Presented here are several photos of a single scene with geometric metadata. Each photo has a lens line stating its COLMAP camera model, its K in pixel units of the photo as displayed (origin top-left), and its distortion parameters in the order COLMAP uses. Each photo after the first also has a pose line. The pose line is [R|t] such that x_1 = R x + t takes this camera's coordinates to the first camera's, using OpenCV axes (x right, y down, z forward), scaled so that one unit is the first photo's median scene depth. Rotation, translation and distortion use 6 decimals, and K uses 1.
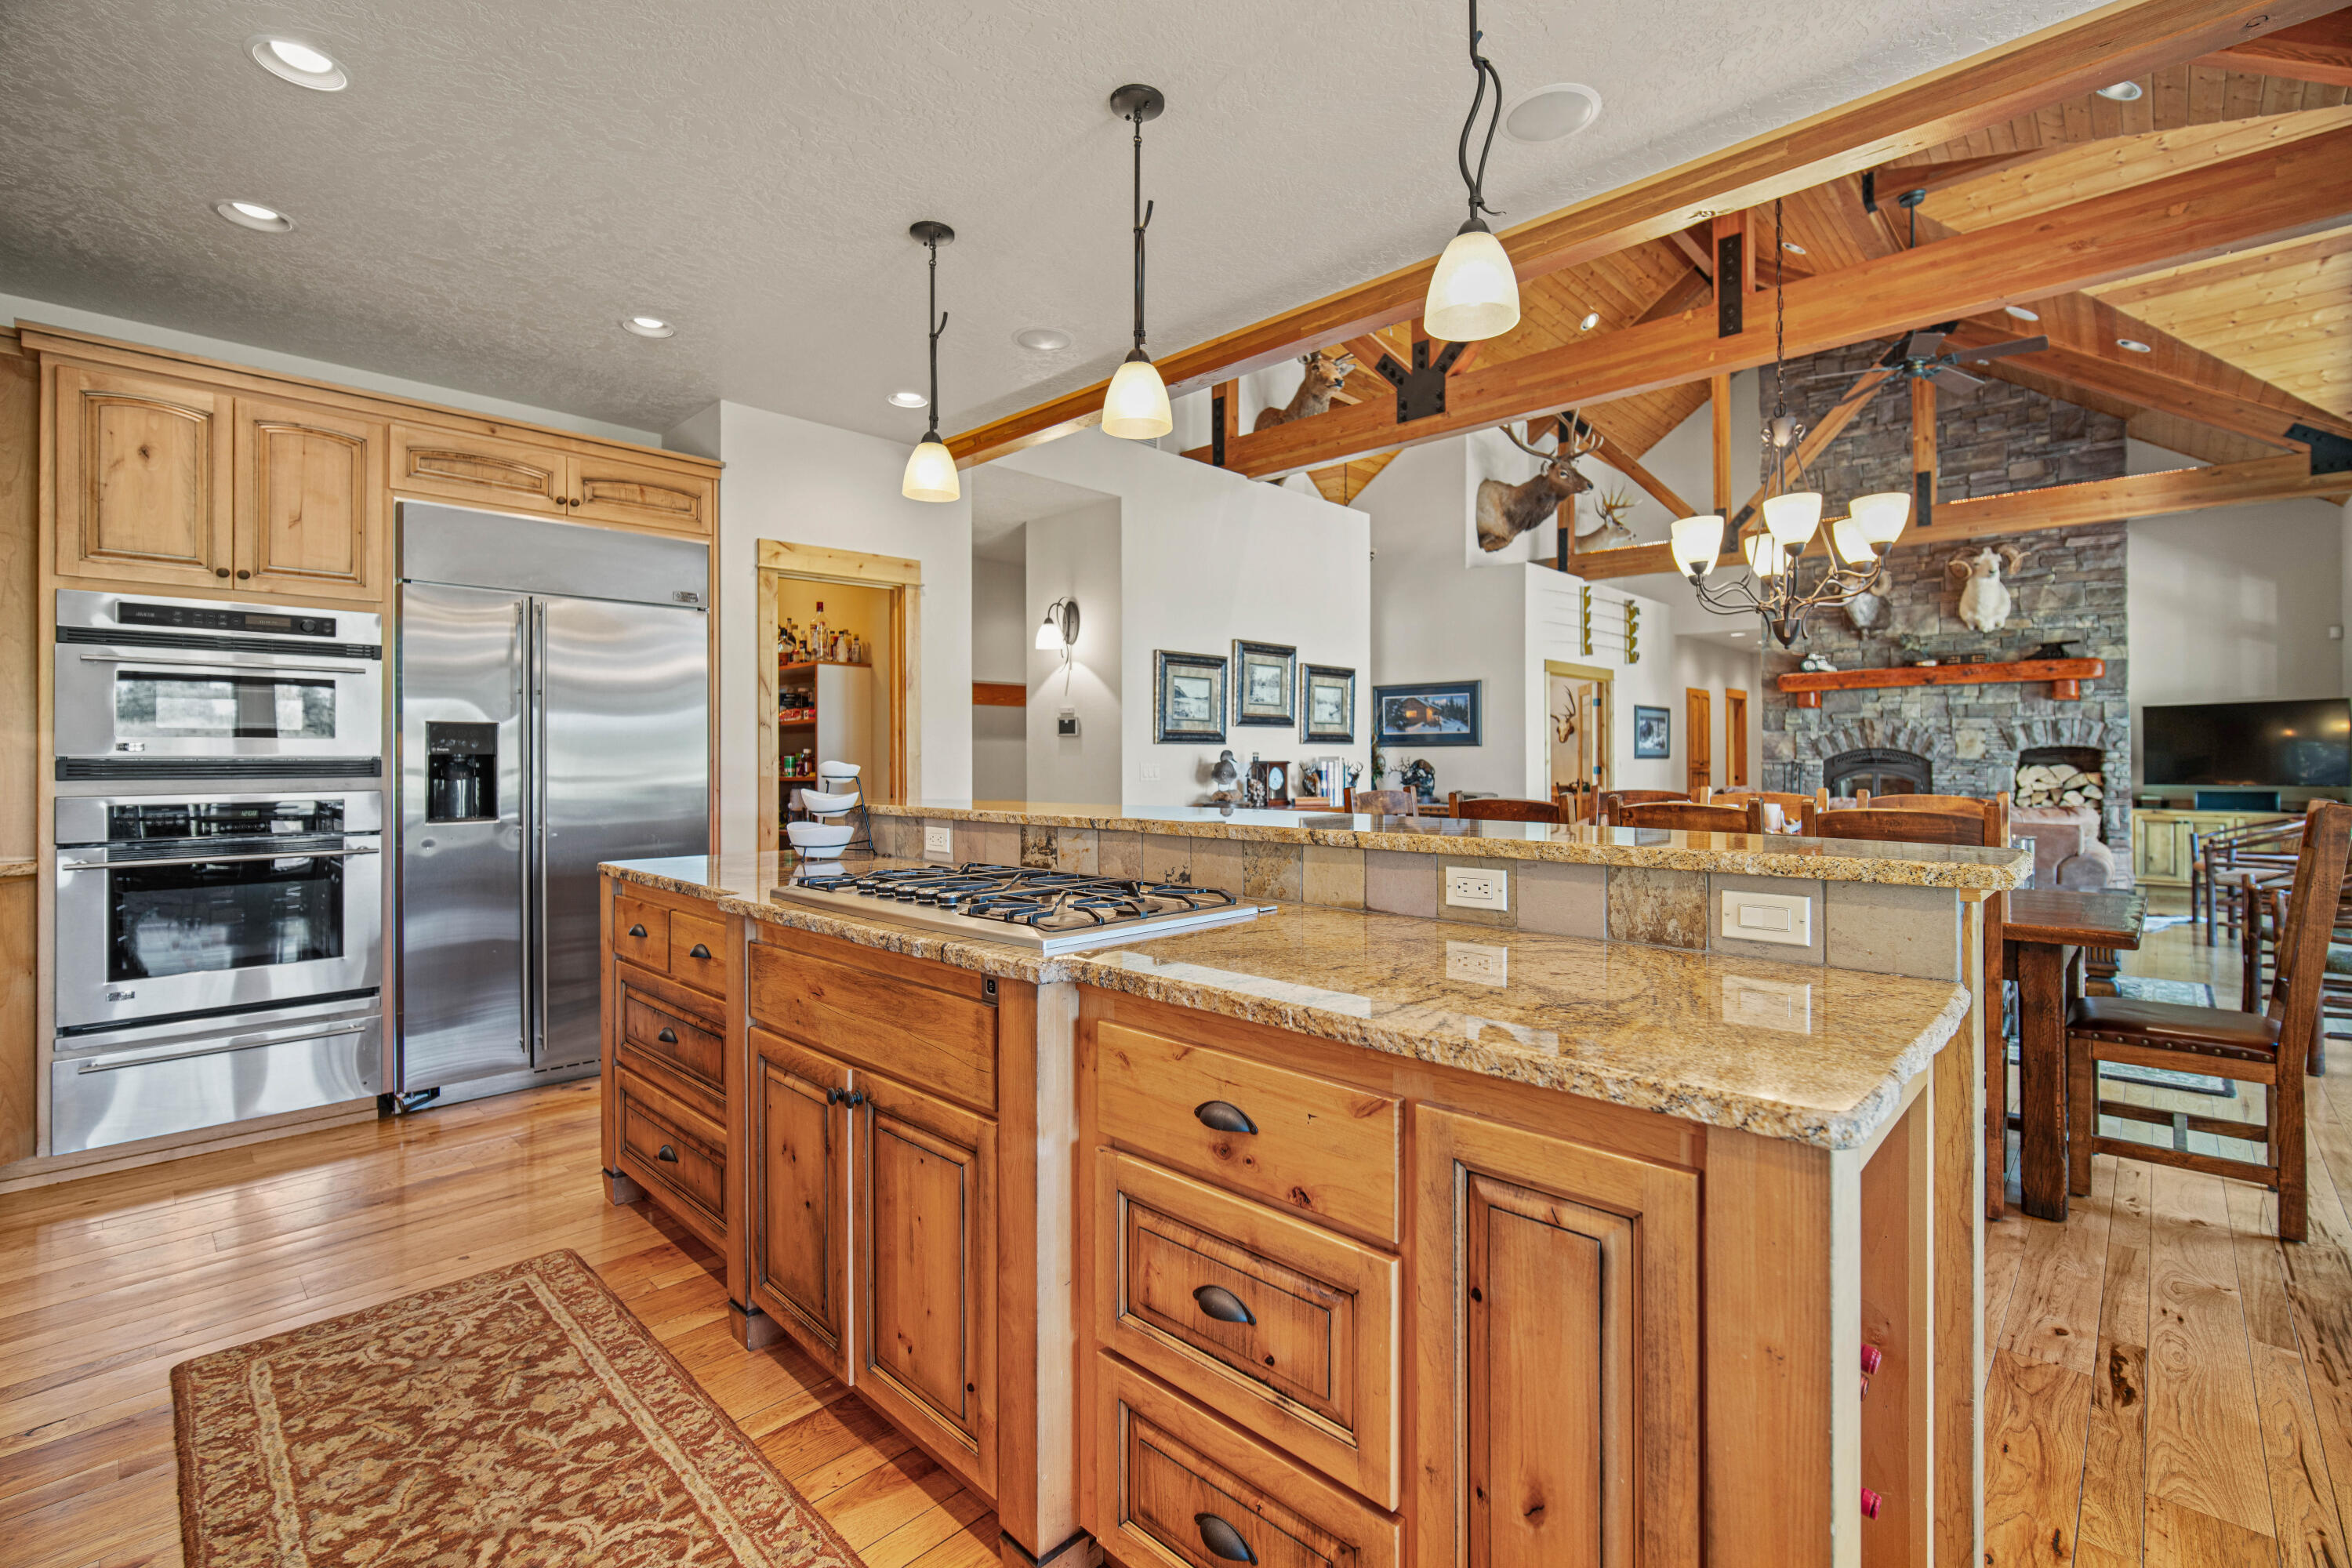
lens RADIAL K [[1029.9, 0, 1185.2], [0, 1029.9, 756.9], [0, 0, 1]] dist [-0.011434, 0.003149]
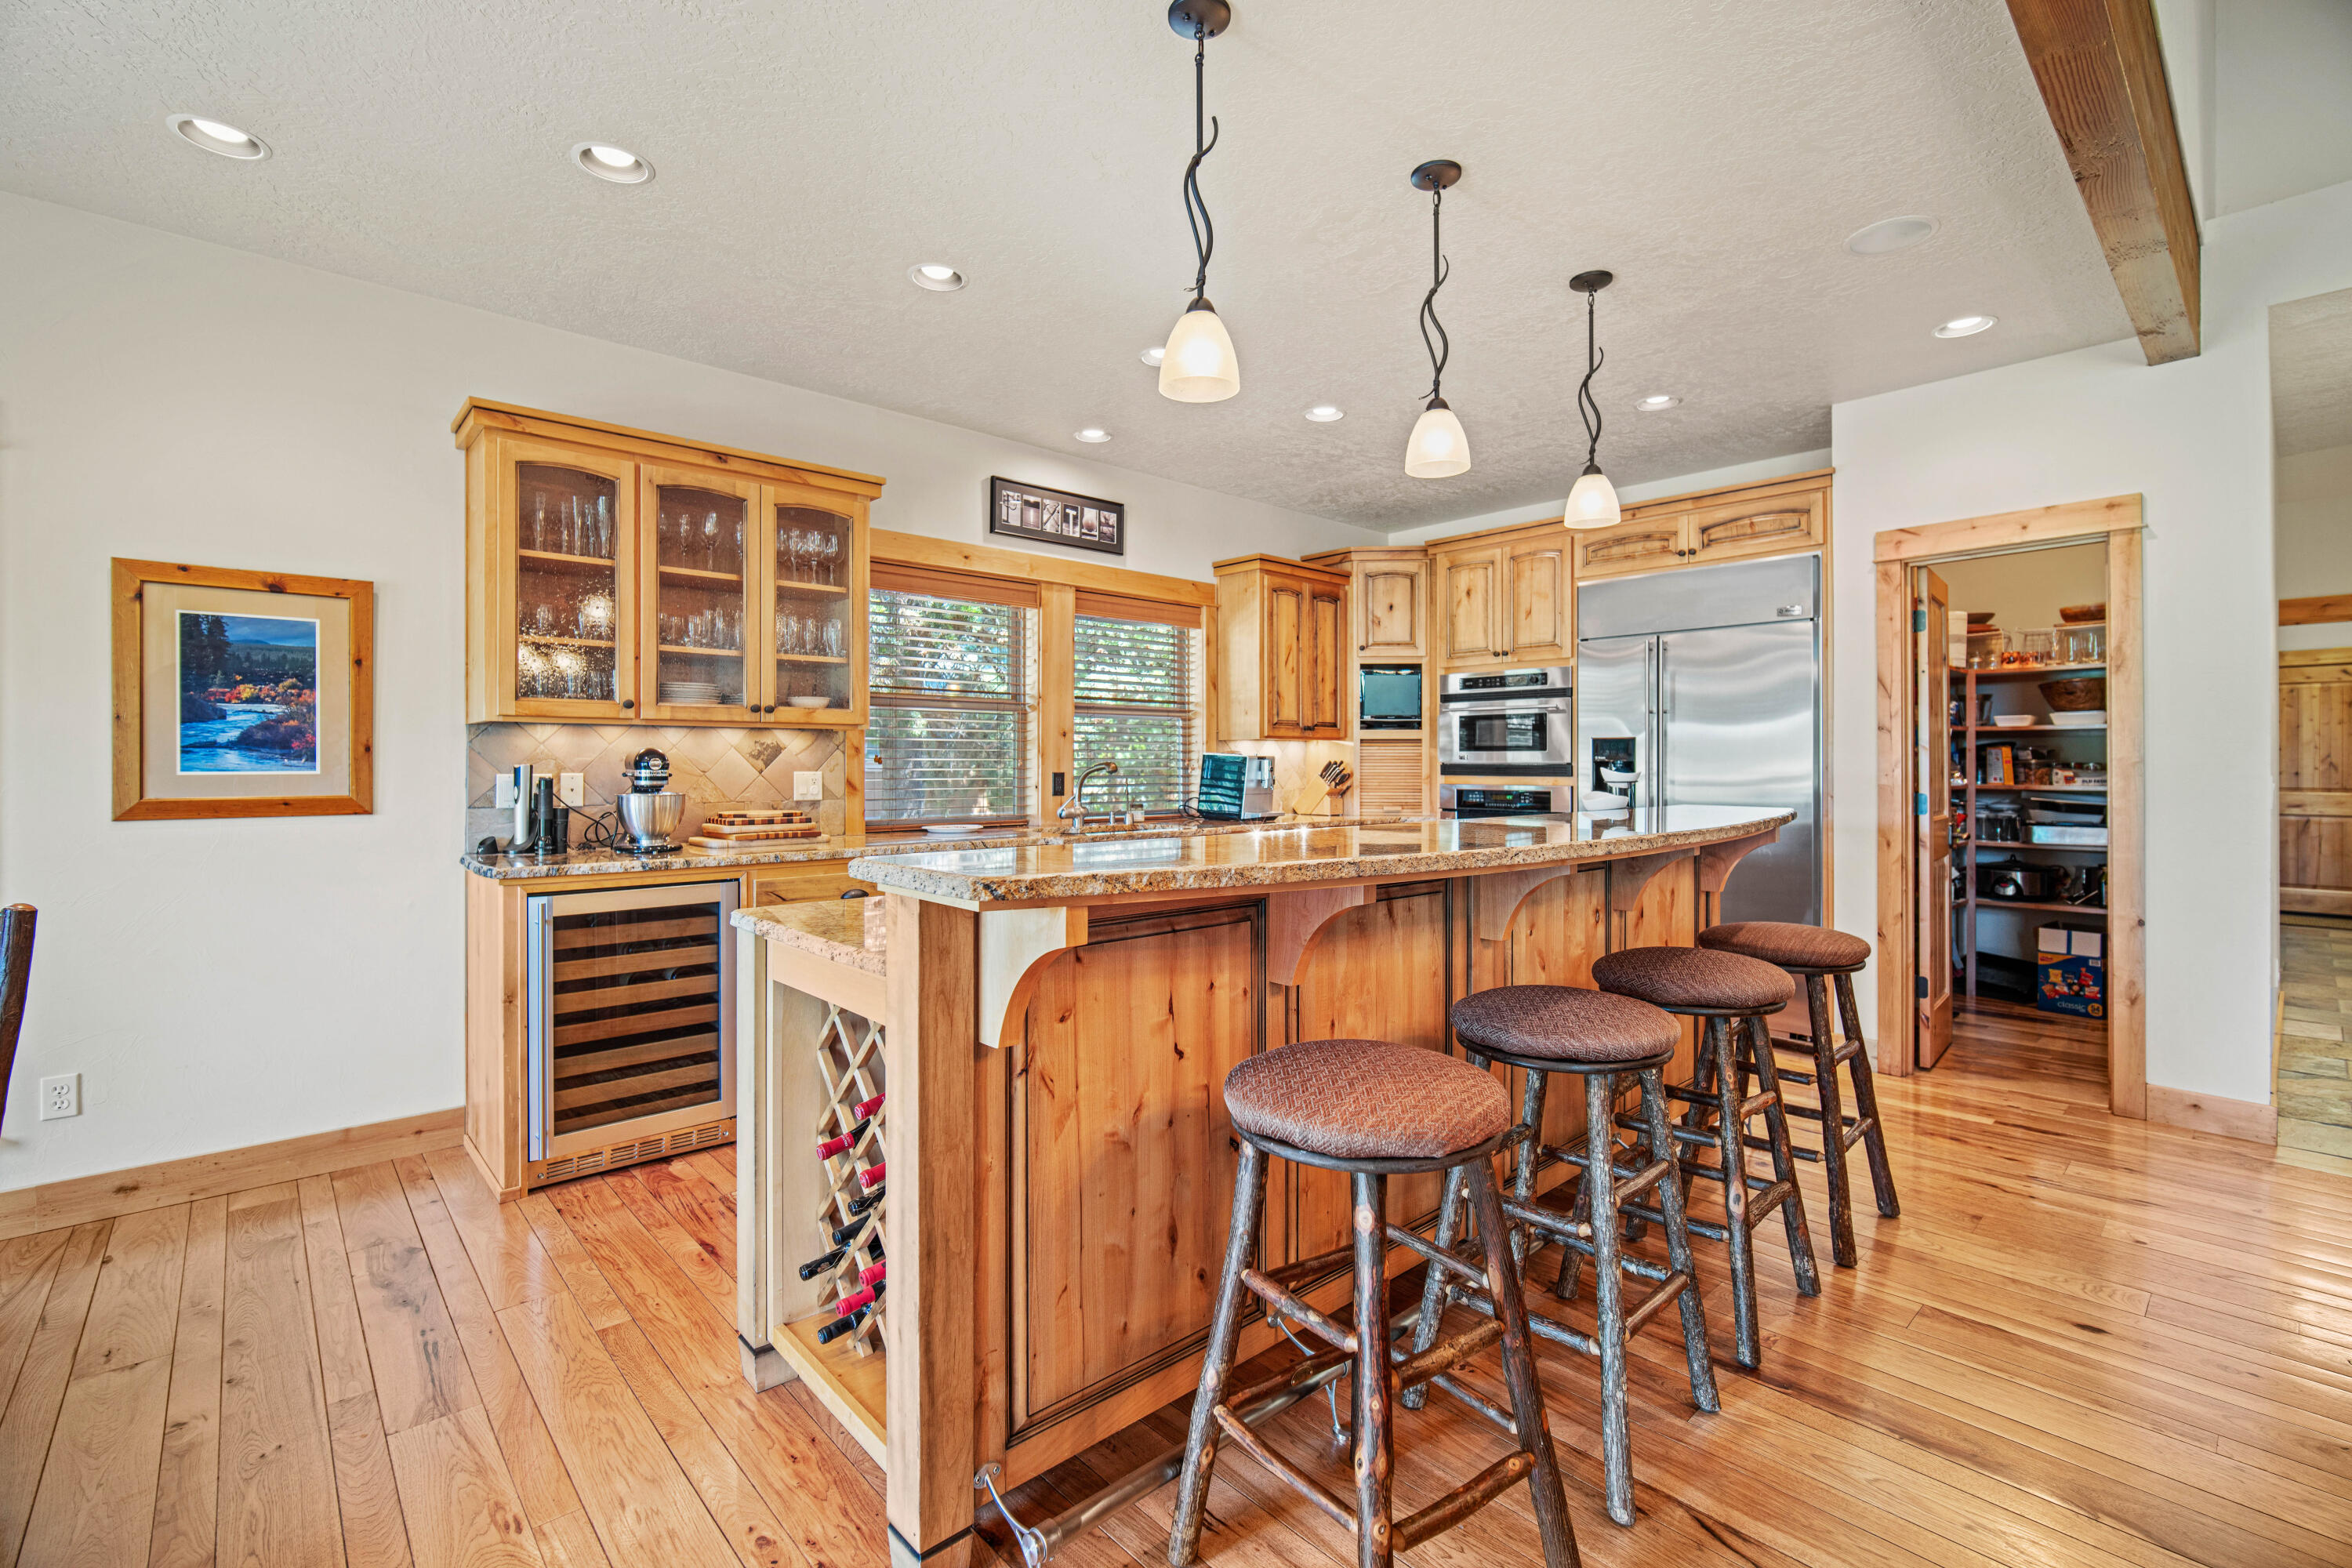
lens RADIAL K [[1029.9, 0, 1169.8], [0, 1029.9, 769.4], [0, 0, 1]] dist [-0.011434, 0.003149]
pose [[-0.074030, 0.006807, -0.997233, 0.314004], [-0.000683, 0.999976, 0.006876, -0.000091], [0.997256, 0.001190, -0.074024, 0.228984]]
